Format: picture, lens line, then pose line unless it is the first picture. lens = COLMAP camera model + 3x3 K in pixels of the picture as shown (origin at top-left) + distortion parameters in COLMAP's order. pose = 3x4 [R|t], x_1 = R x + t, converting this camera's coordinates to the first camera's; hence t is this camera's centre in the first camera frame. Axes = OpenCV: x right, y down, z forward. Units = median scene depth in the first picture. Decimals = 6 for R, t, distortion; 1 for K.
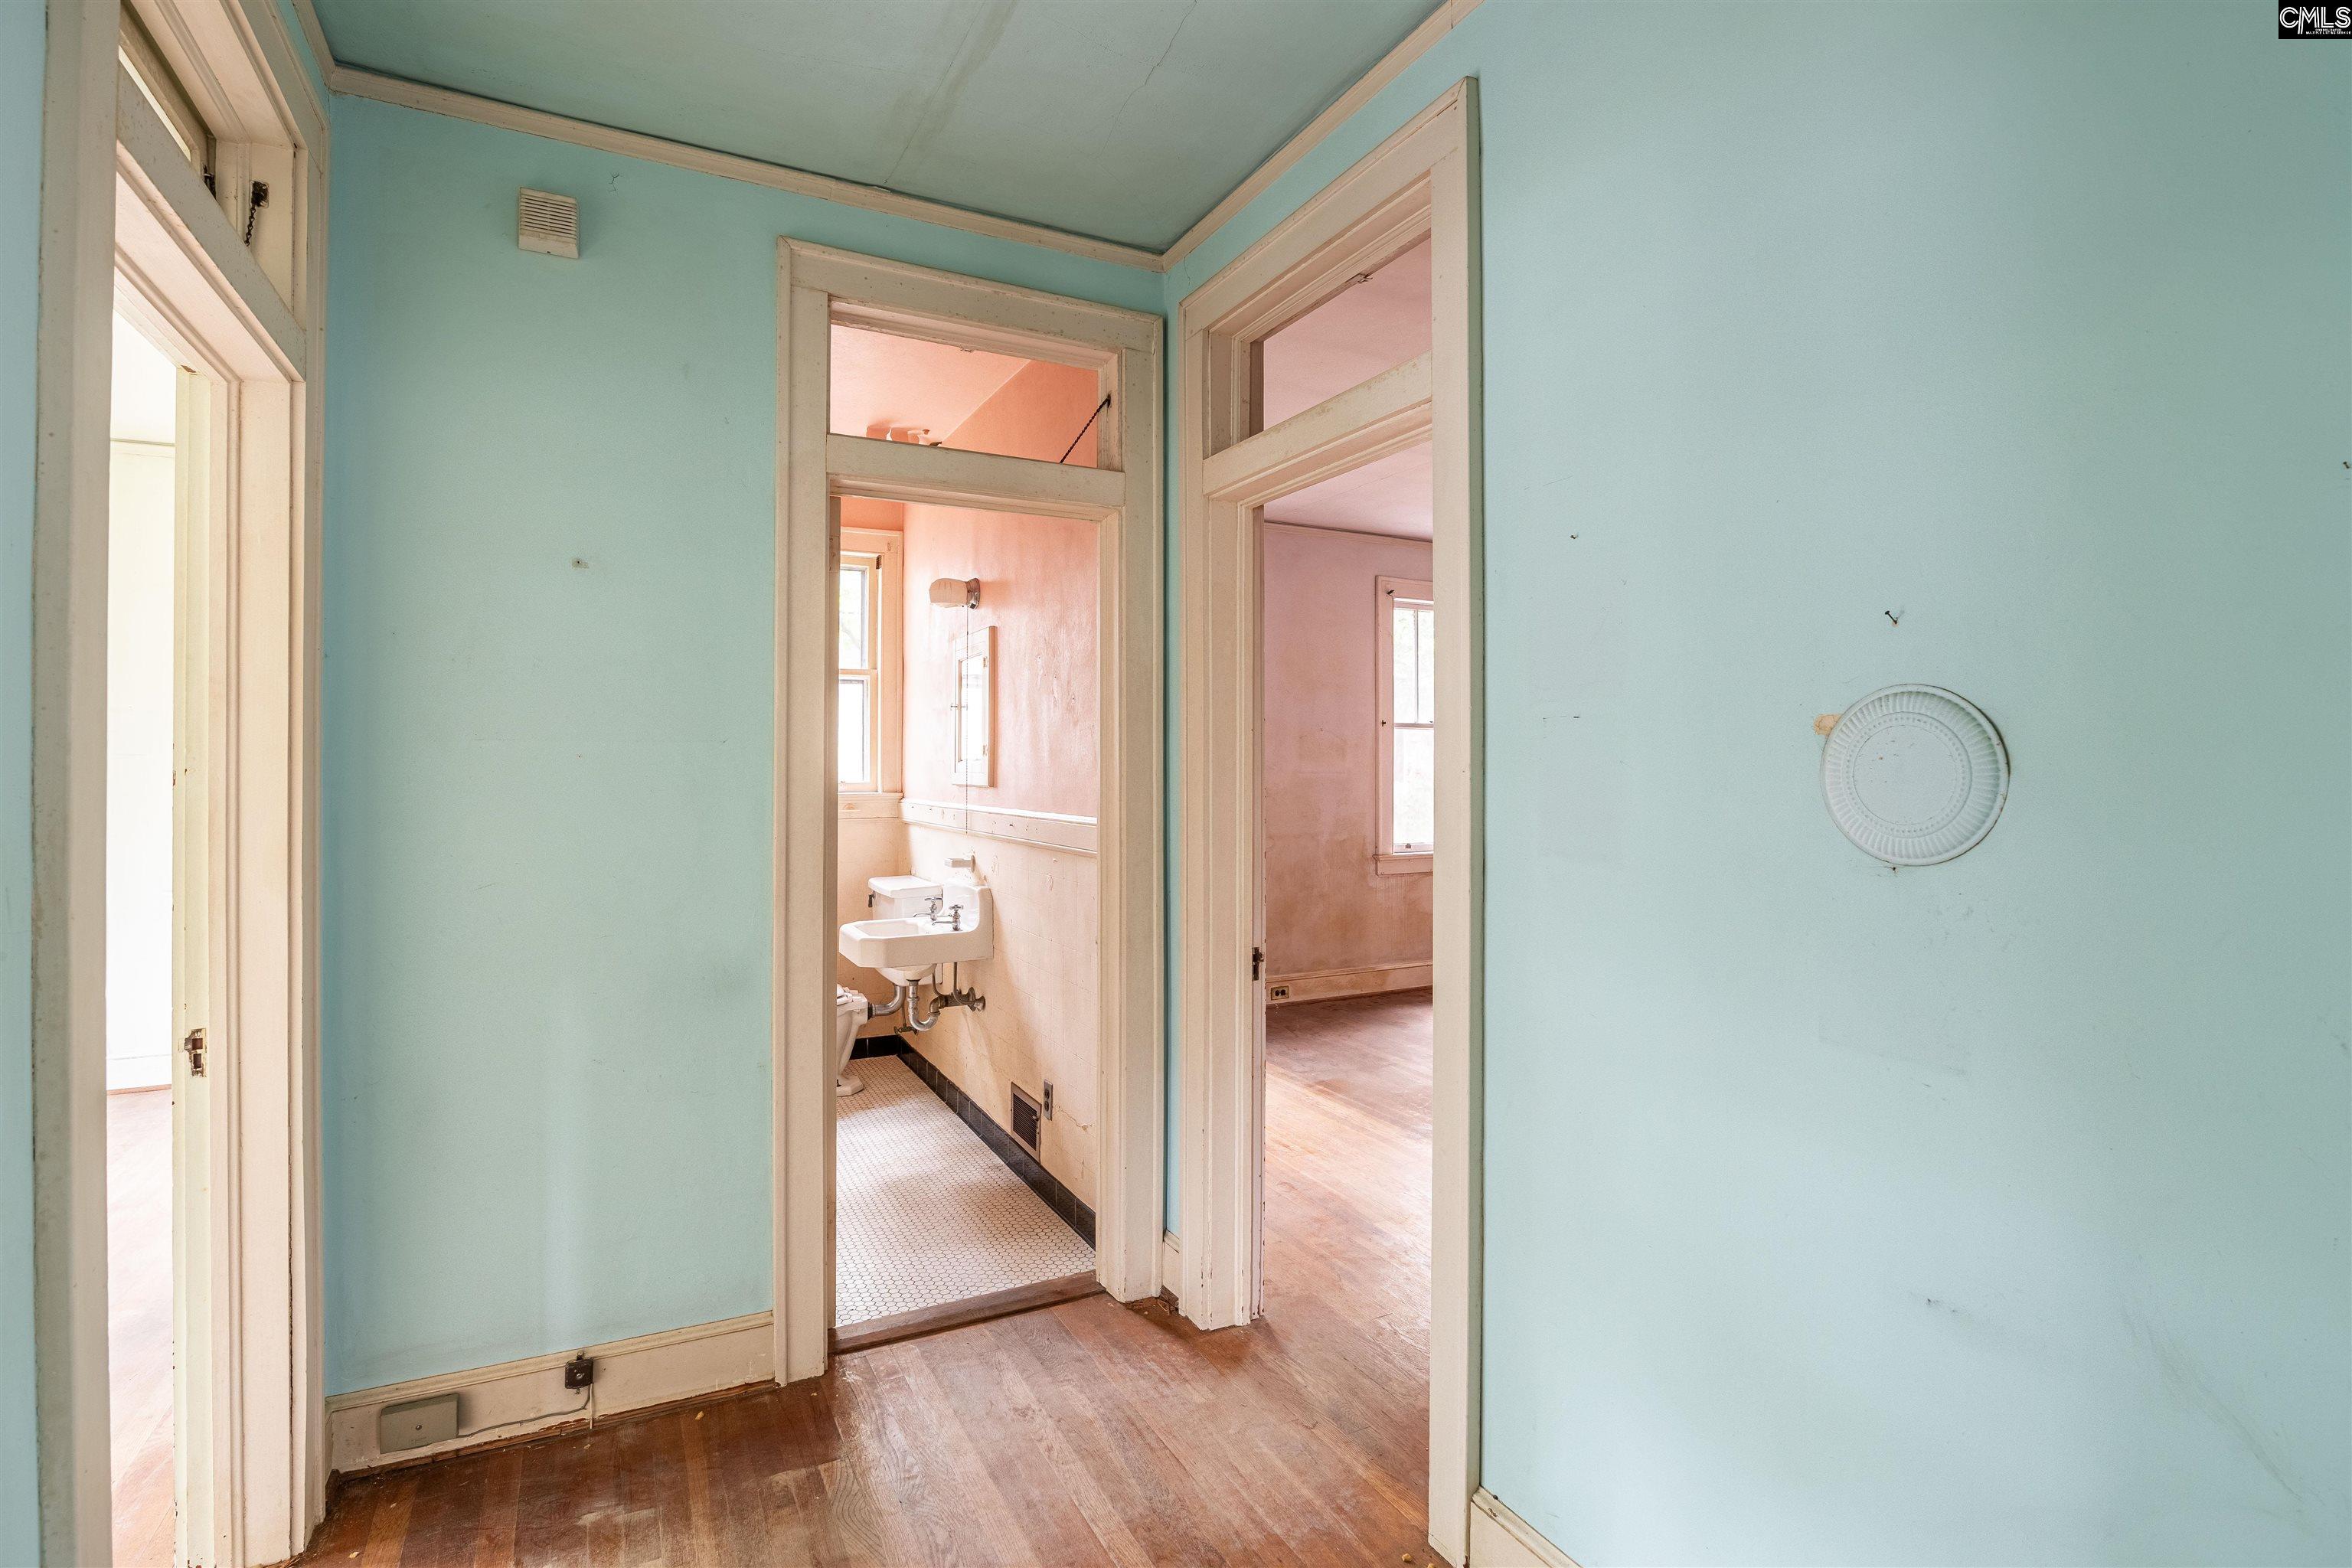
lens RADIAL K [[1110.0, 0, 1176.0], [0, 1110.0, 784.0], [0, 0, 1]] dist [-0.016267, -0.000416]
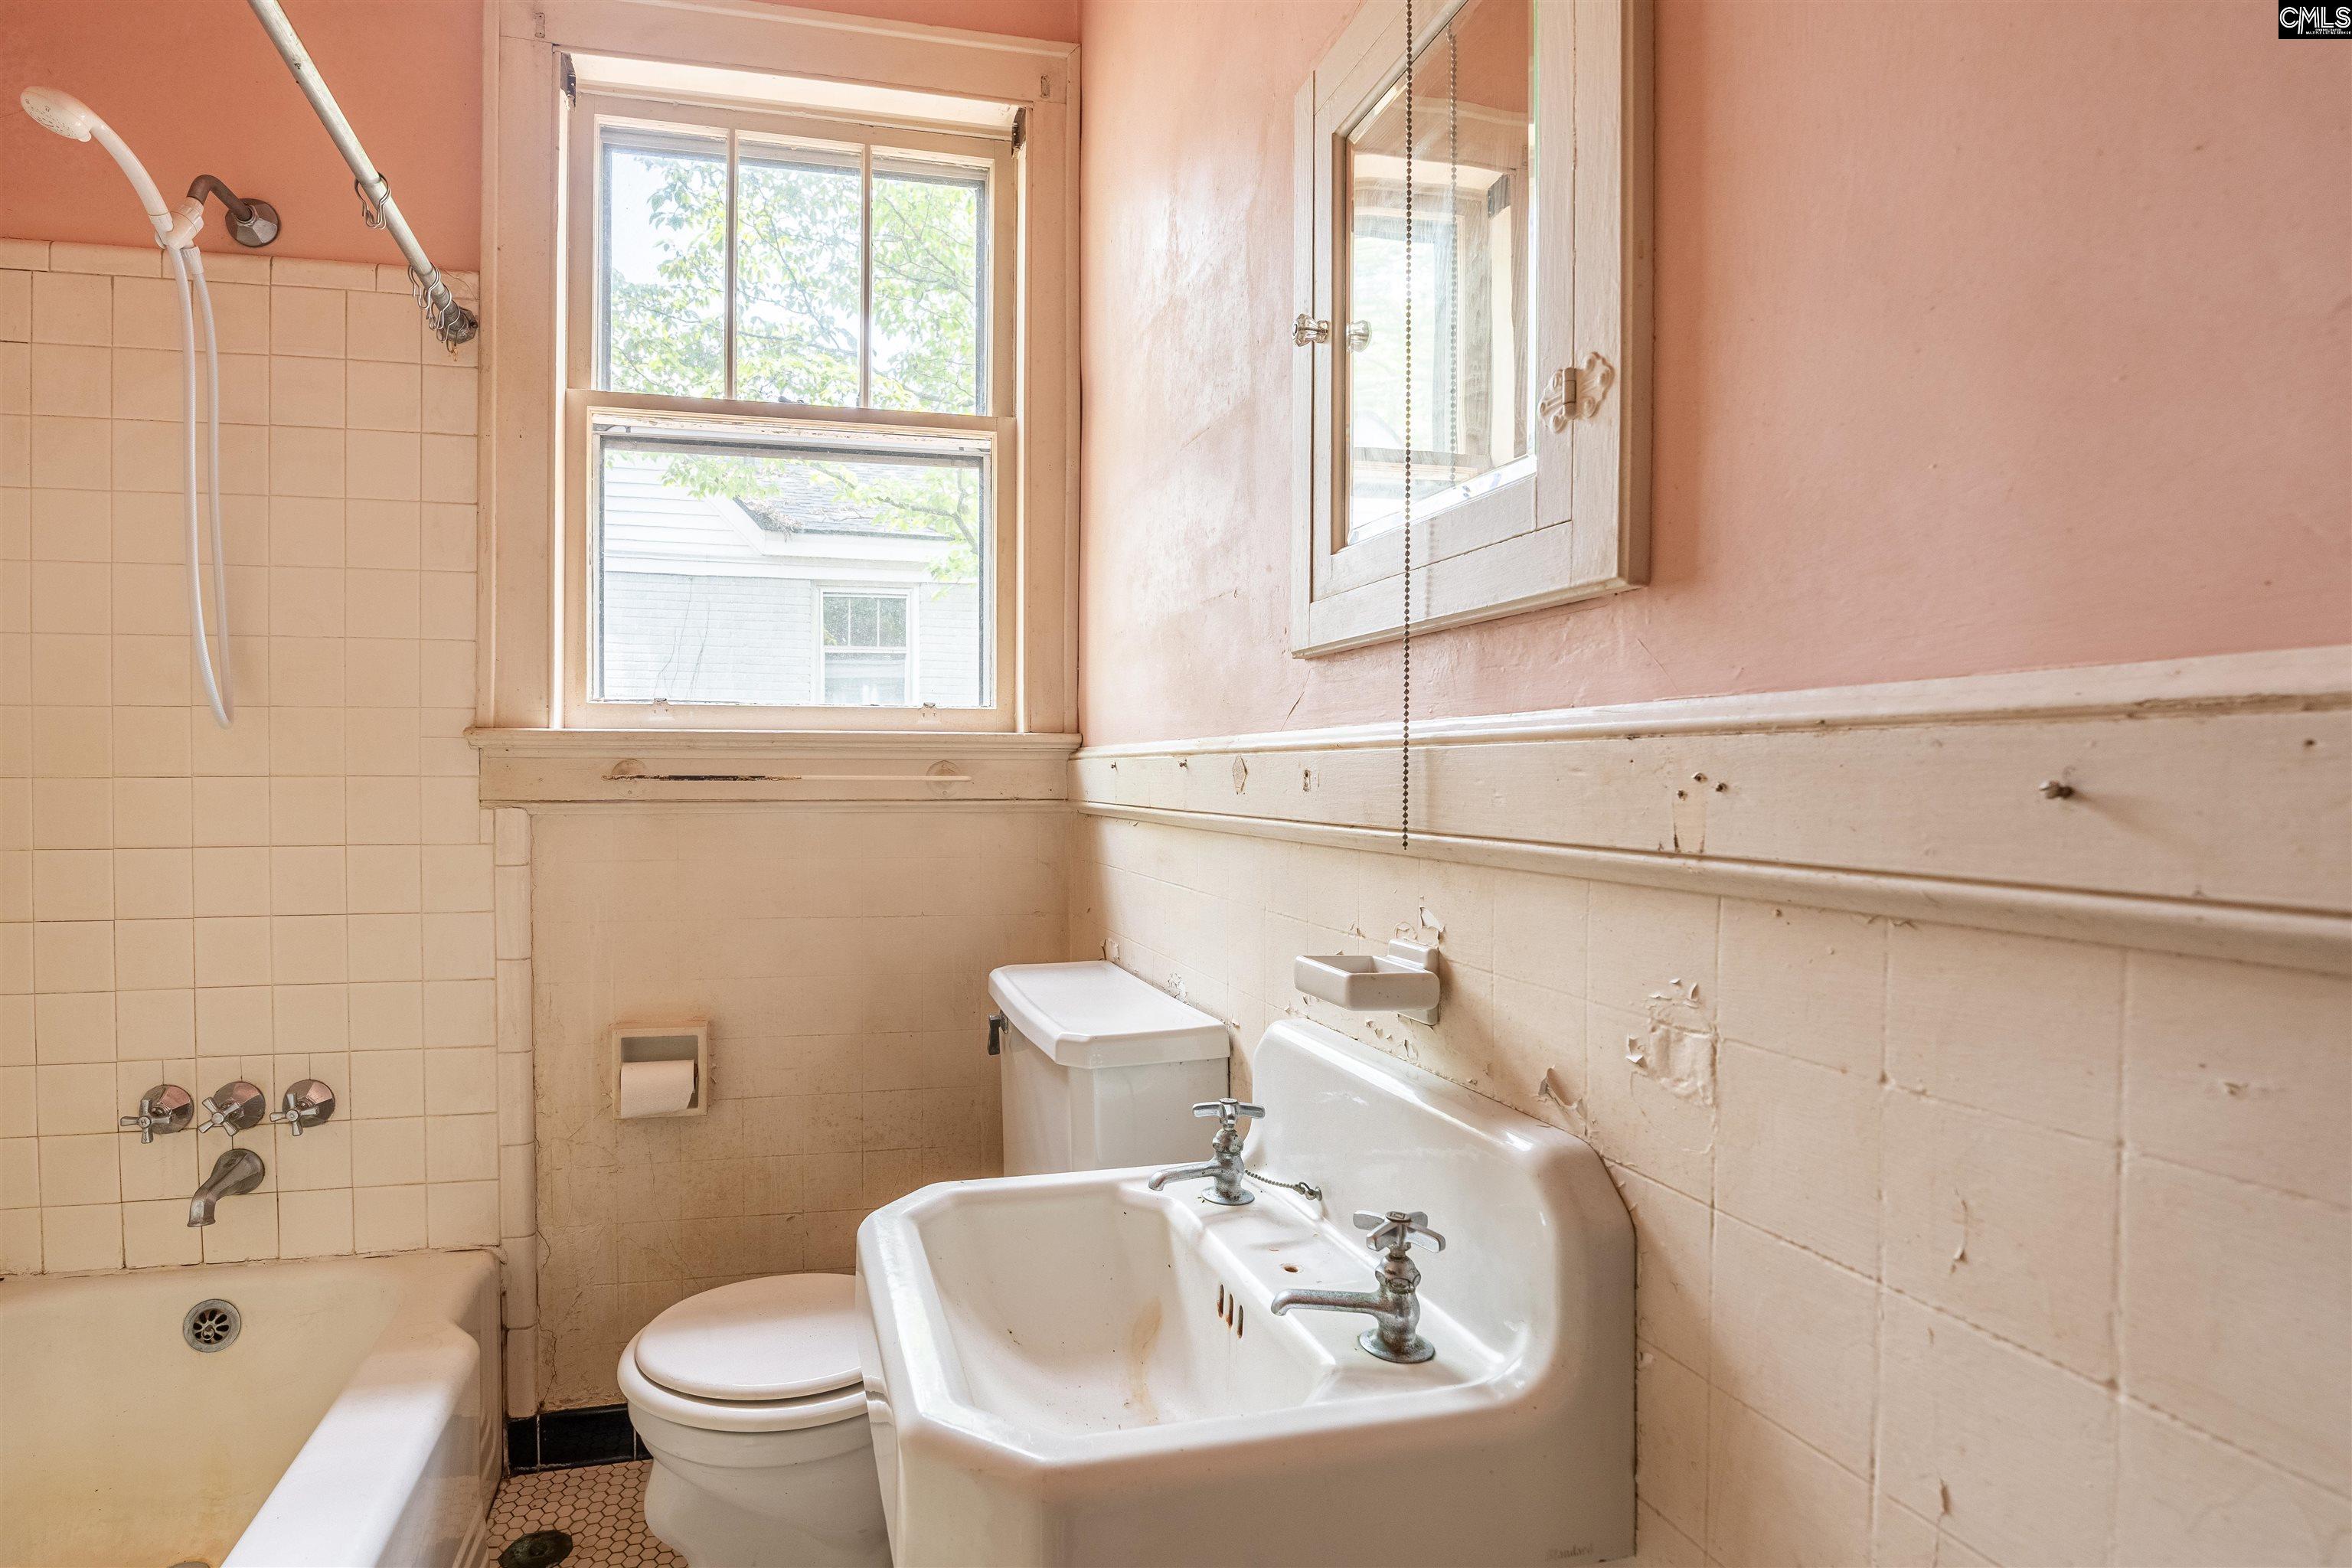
lens RADIAL K [[1110.0, 0, 1176.0], [0, 1110.0, 784.0], [0, 0, 1]] dist [-0.016267, -0.000416]
pose [[0.992340, -0.000354, -0.123539, -0.221146], [-0.000274, 0.999987, -0.005068, 0.035330], [0.123539, 0.005063, 0.992327, 0.832031]]
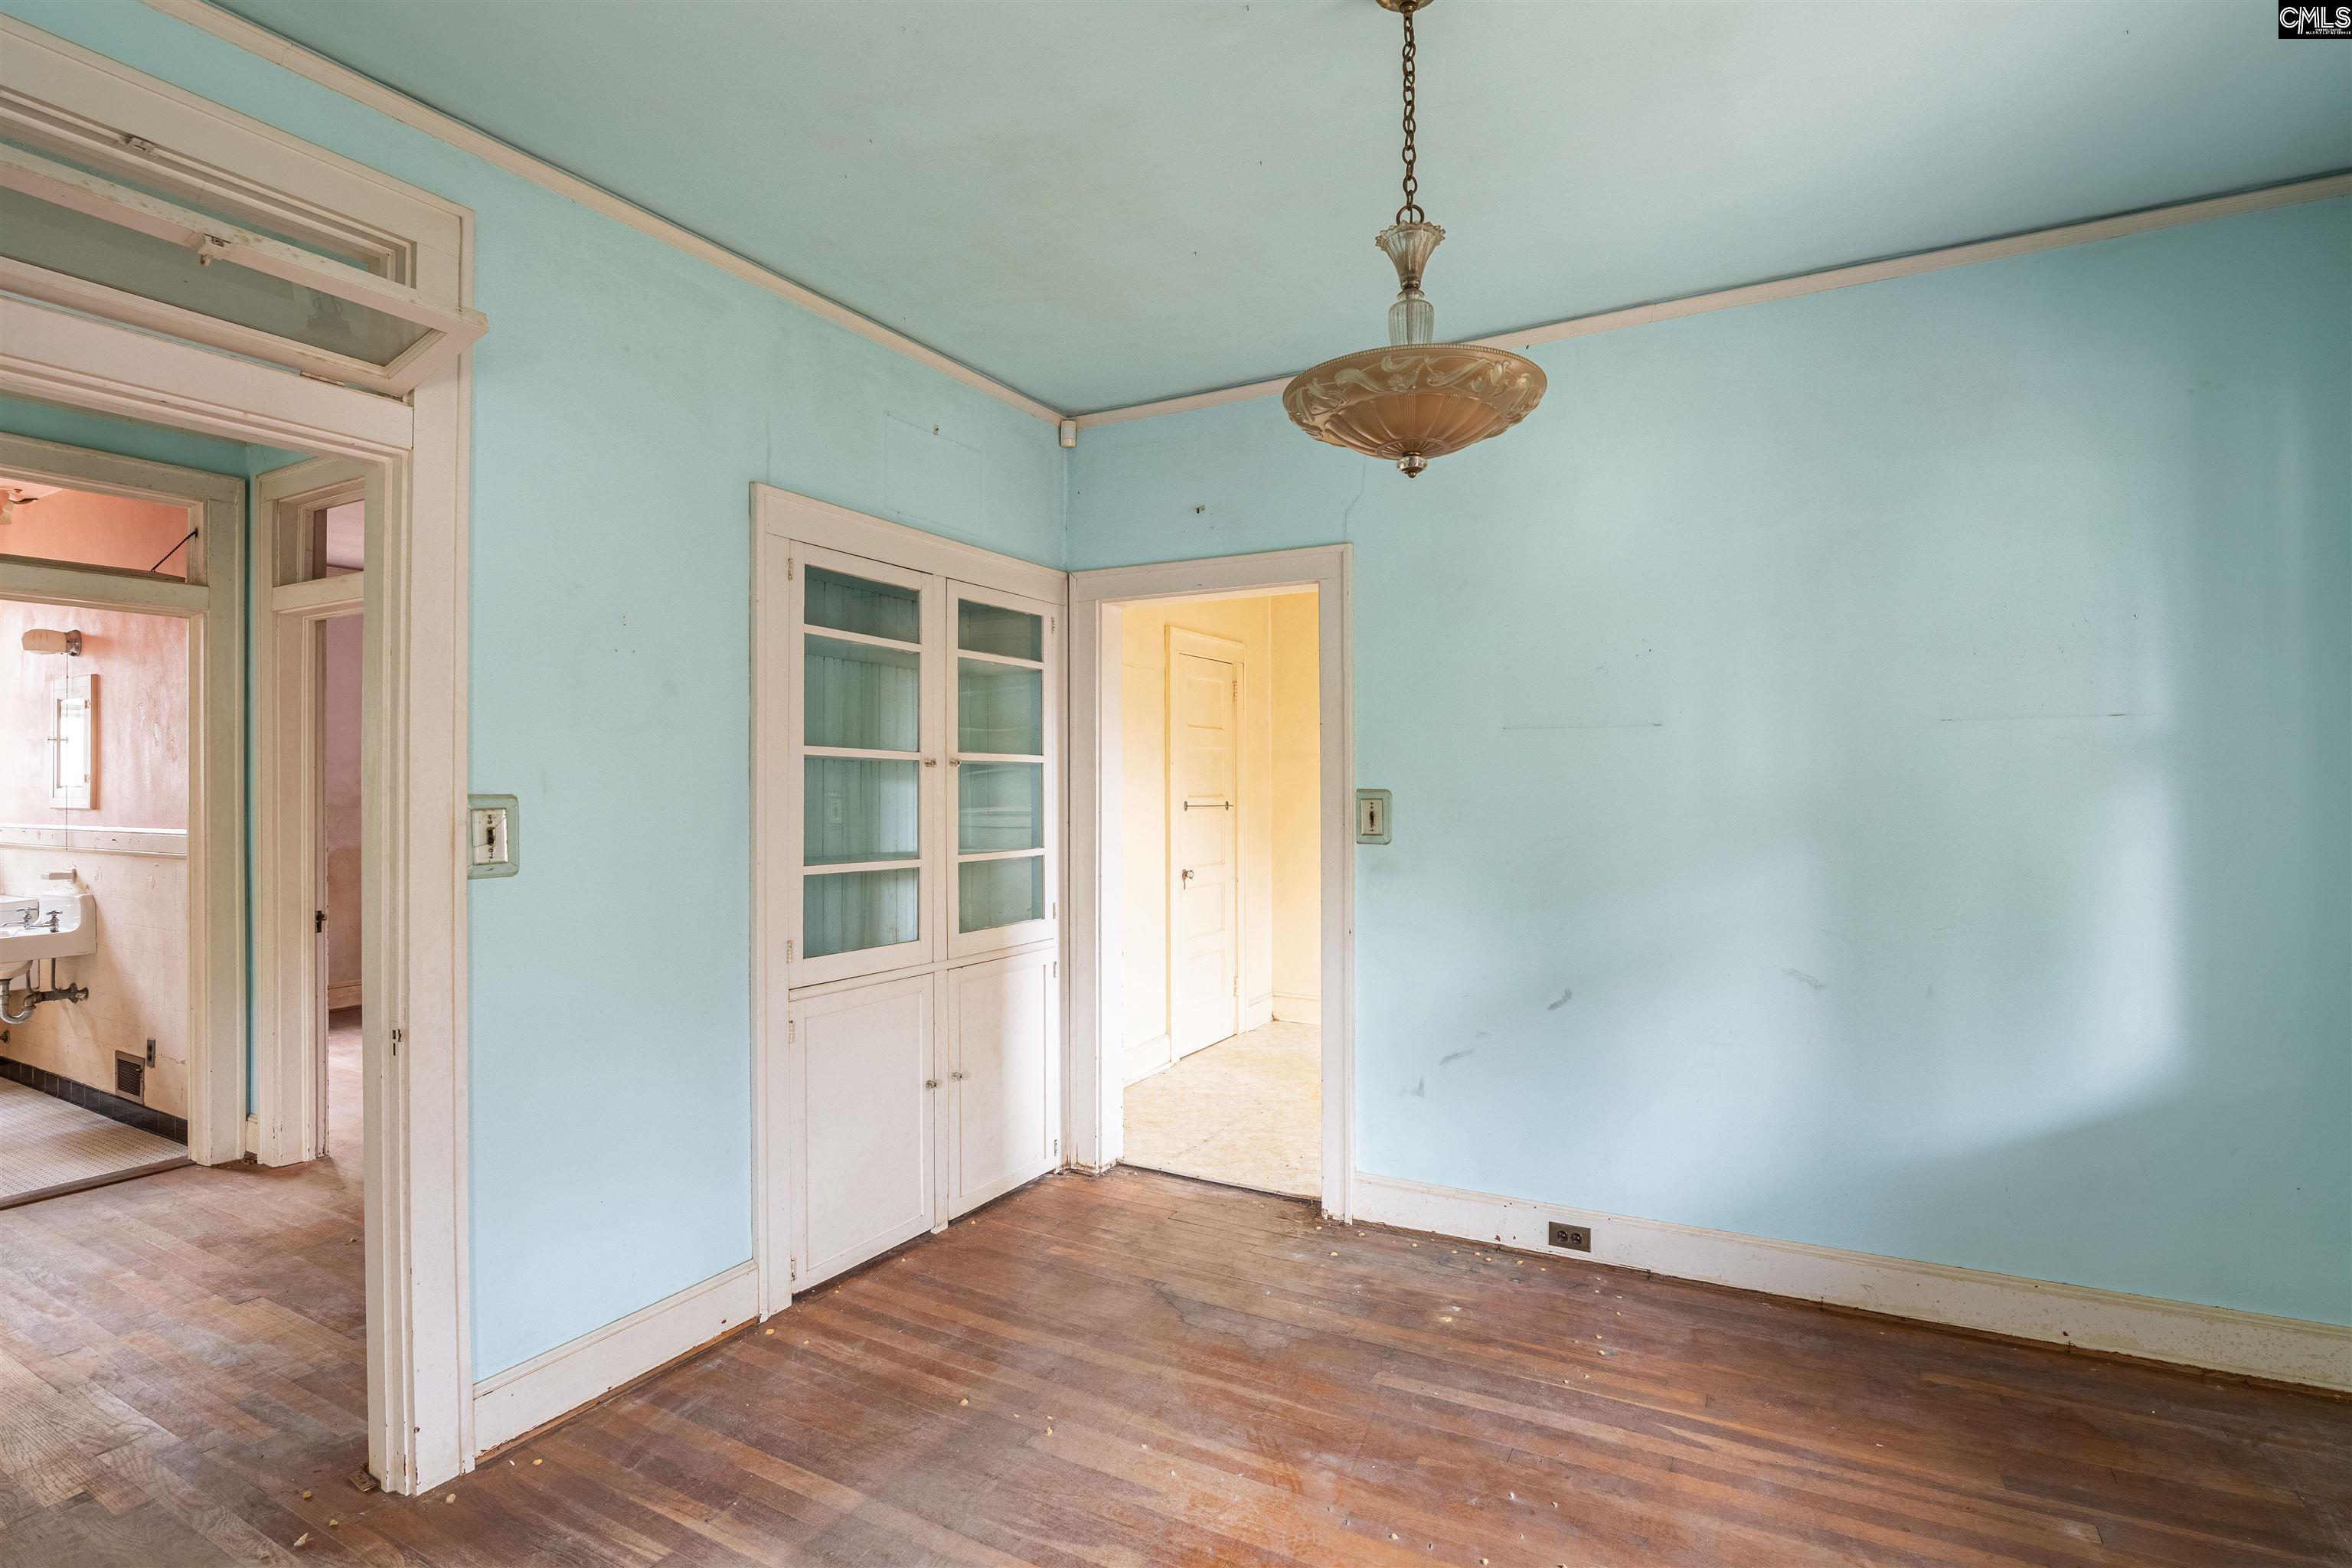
lens RADIAL K [[1110.0, 0, 1176.0], [0, 1110.0, 784.0], [0, 0, 1]] dist [-0.016267, -0.000416]
pose [[0.827860, -0.005939, 0.560903, 0.141637], [0.014184, 0.999846, -0.010348, 0.004108], [-0.560755, 0.016523, 0.827817, -0.636951]]
